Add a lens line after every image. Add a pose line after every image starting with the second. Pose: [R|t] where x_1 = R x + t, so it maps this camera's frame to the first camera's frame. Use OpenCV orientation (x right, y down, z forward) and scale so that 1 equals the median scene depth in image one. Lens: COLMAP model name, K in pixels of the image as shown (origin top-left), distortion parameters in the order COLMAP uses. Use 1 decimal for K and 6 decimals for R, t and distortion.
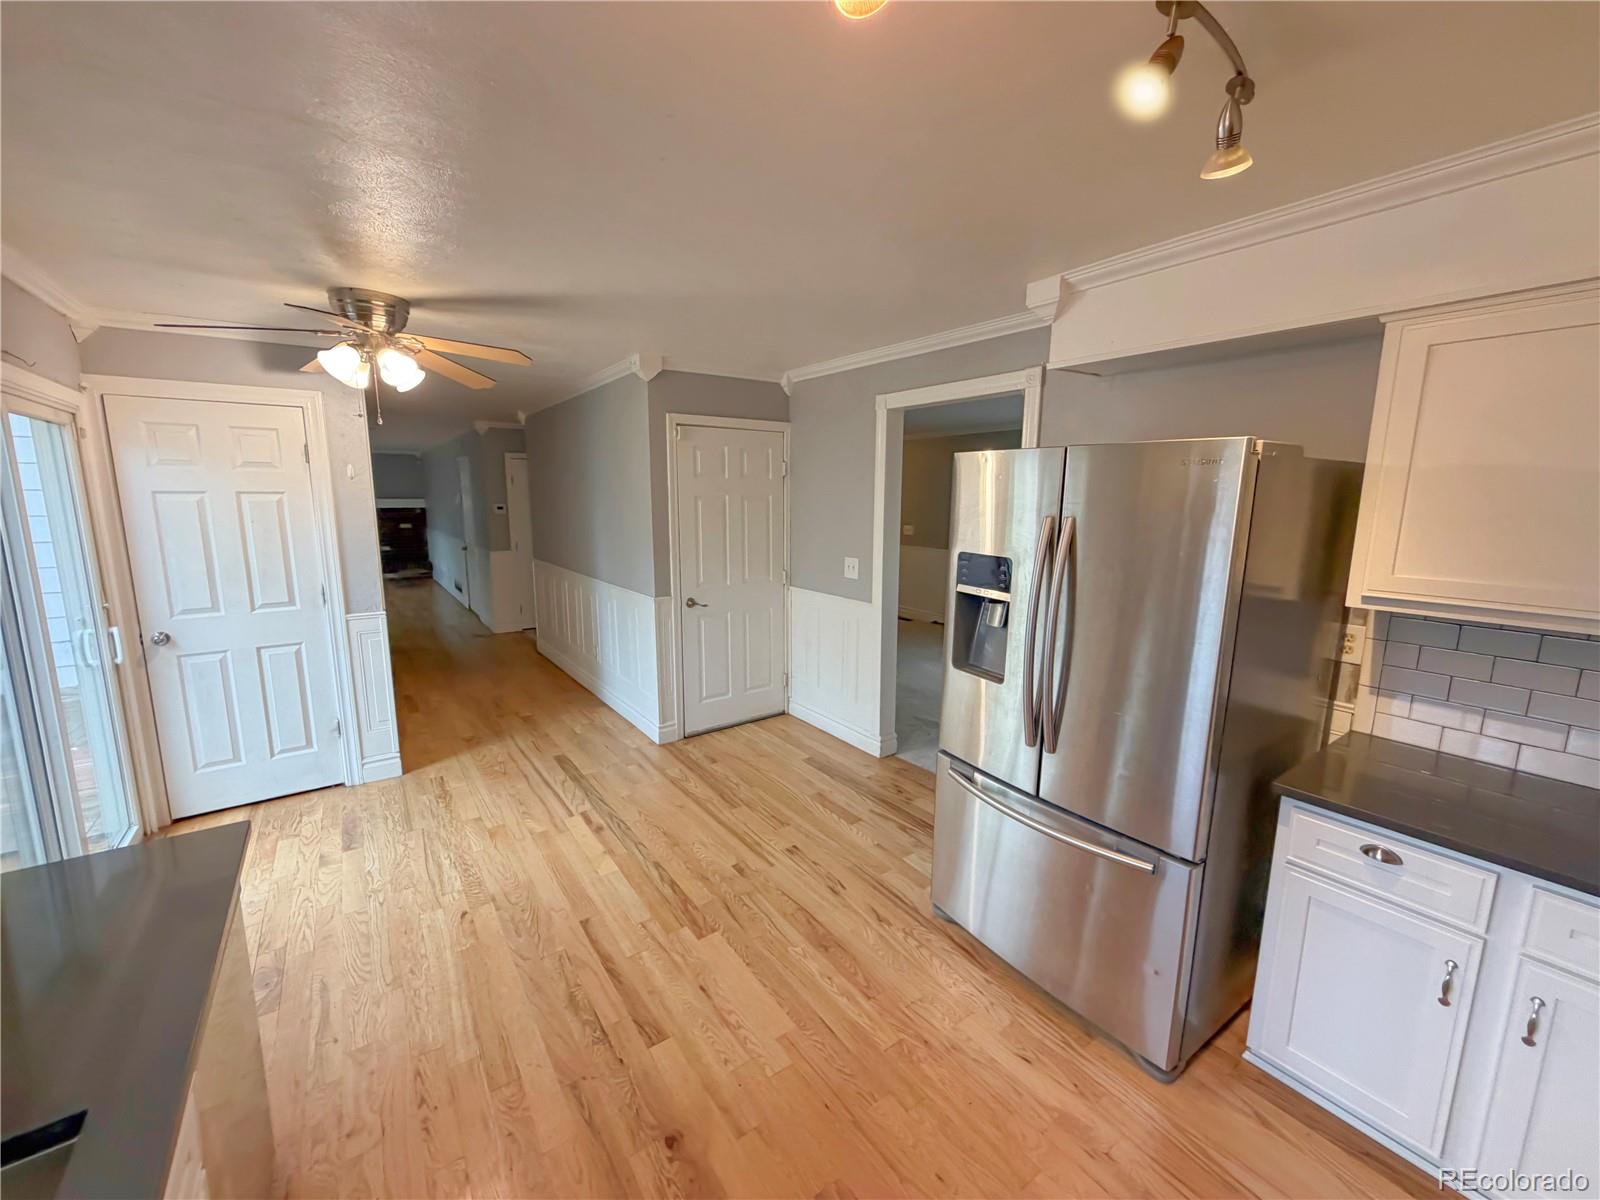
lens RADIAL K [[635.2, 0, 800.9], [0, 635.2, 597.3], [0, 0, 1]] dist [0.000574, 0.000265]
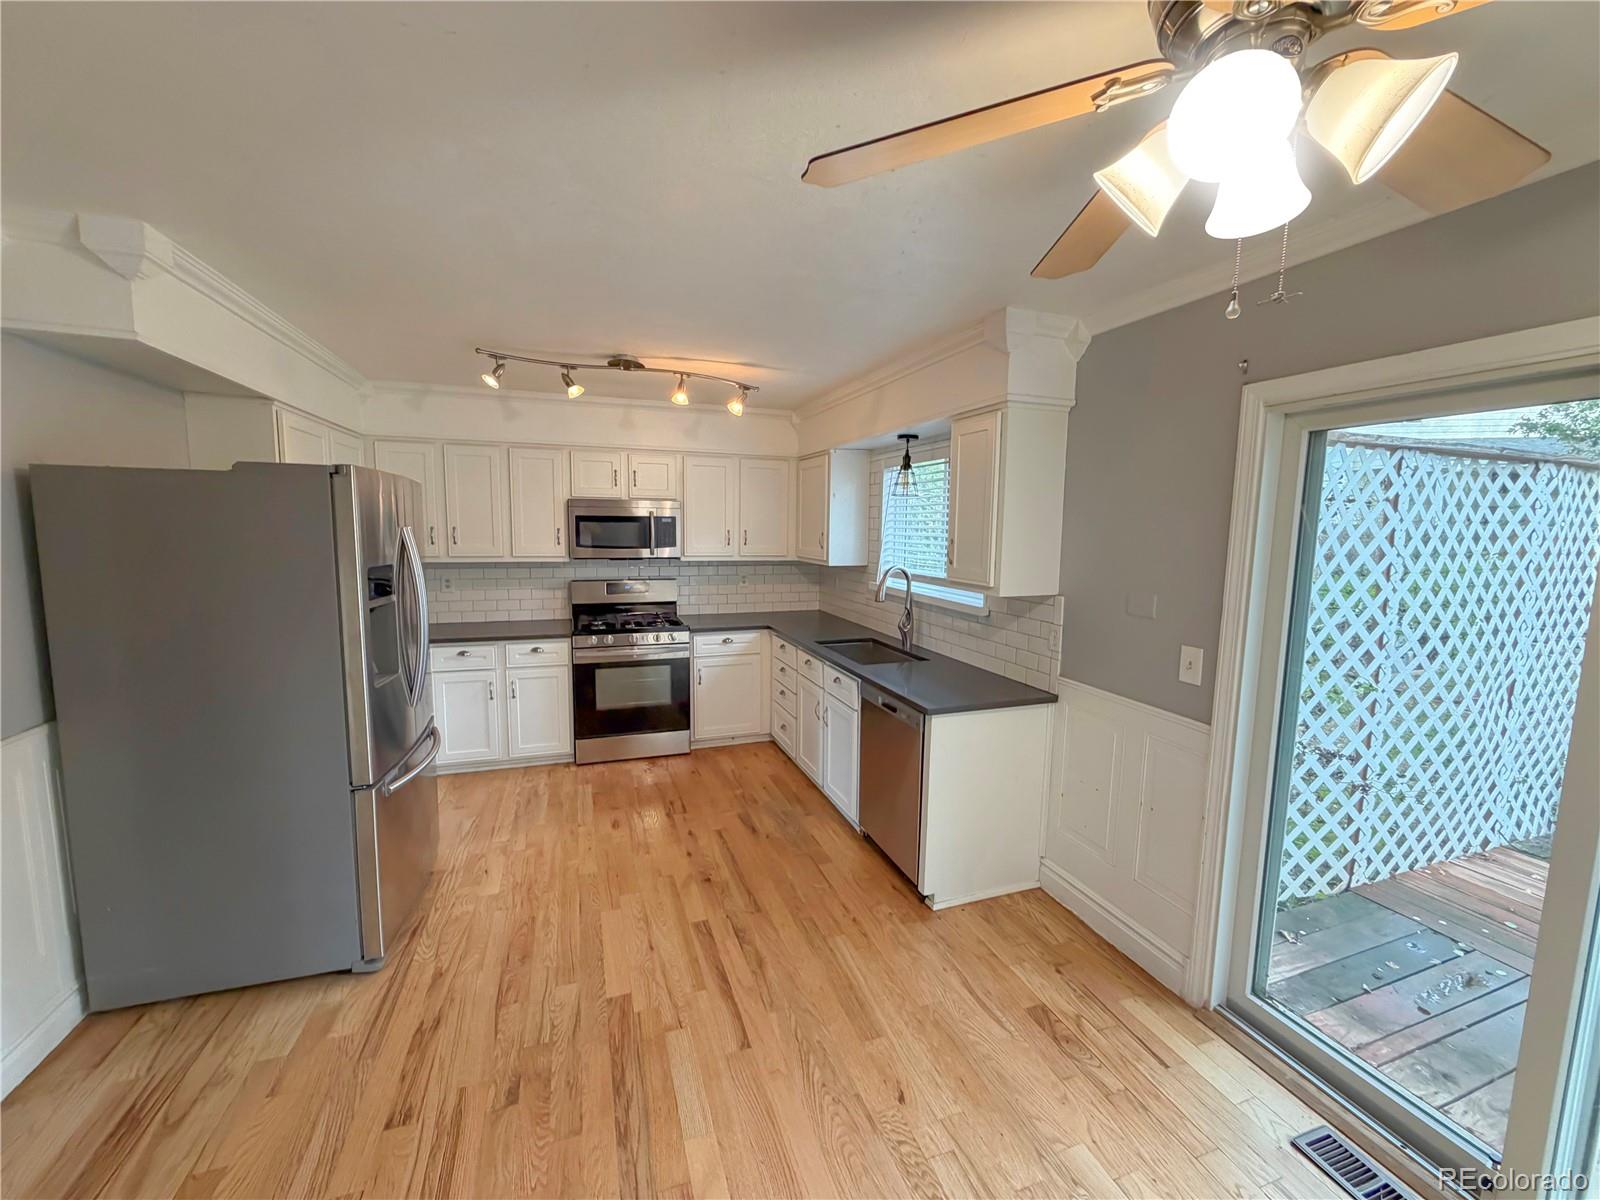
lens RADIAL K [[635.2, 0, 802.3], [0, 635.2, 596.3], [0, 0, 1]] dist [0.000574, 0.000265]
pose [[-0.960818, -0.055050, 0.271658, -0.609060], [0.021951, 0.961888, 0.272560, -0.259163], [-0.276309, 0.267844, -0.922991, 1.600518]]
